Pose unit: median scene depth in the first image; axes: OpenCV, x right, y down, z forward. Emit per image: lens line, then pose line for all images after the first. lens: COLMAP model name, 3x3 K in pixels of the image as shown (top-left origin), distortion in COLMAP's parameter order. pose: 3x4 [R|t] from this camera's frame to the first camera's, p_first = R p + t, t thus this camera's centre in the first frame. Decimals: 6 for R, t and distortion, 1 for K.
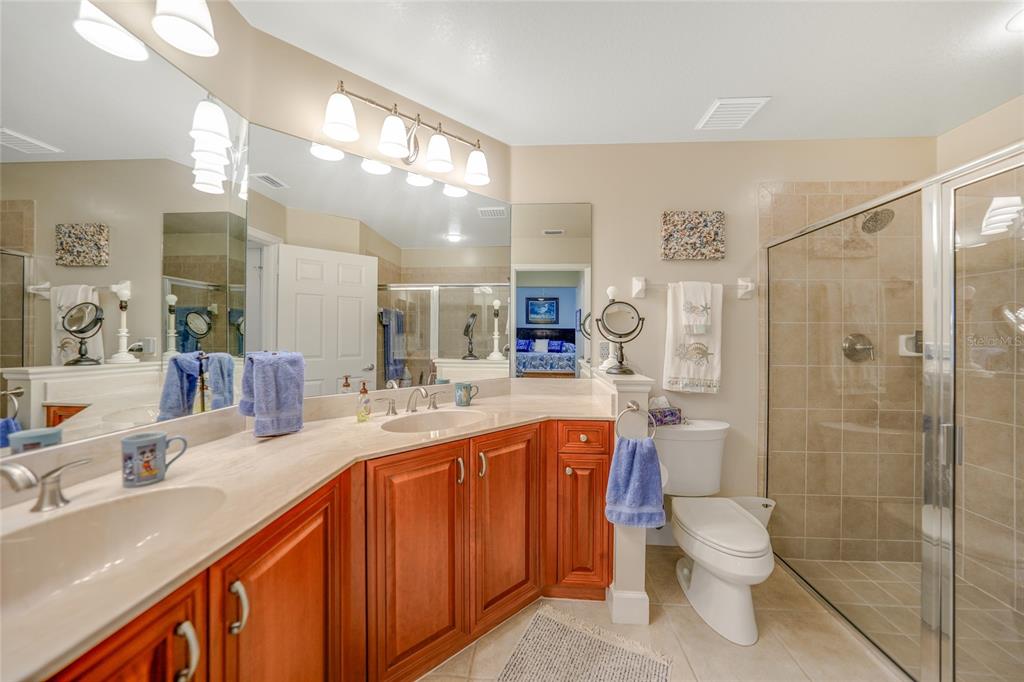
lens RADIAL K [[358.7, 0, 509.2], [0, 358.7, 336.1], [0, 0, 1]] dist [-0.022961, 0.004762]
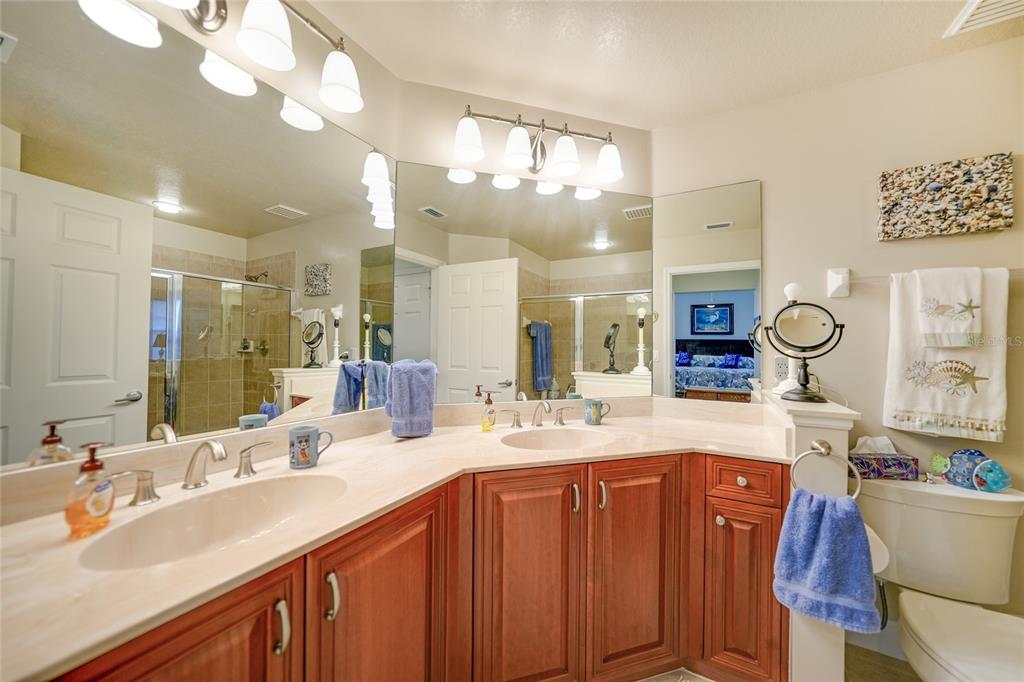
lens RADIAL K [[358.7, 0, 512.3], [0, 358.7, 342.4], [0, 0, 1]] dist [-0.022961, 0.004762]
pose [[0.907719, -0.000571, -0.419577, 0.076736], [-0.005934, 0.999882, -0.014198, -0.001040], [0.419536, 0.015378, 0.907609, 0.091332]]
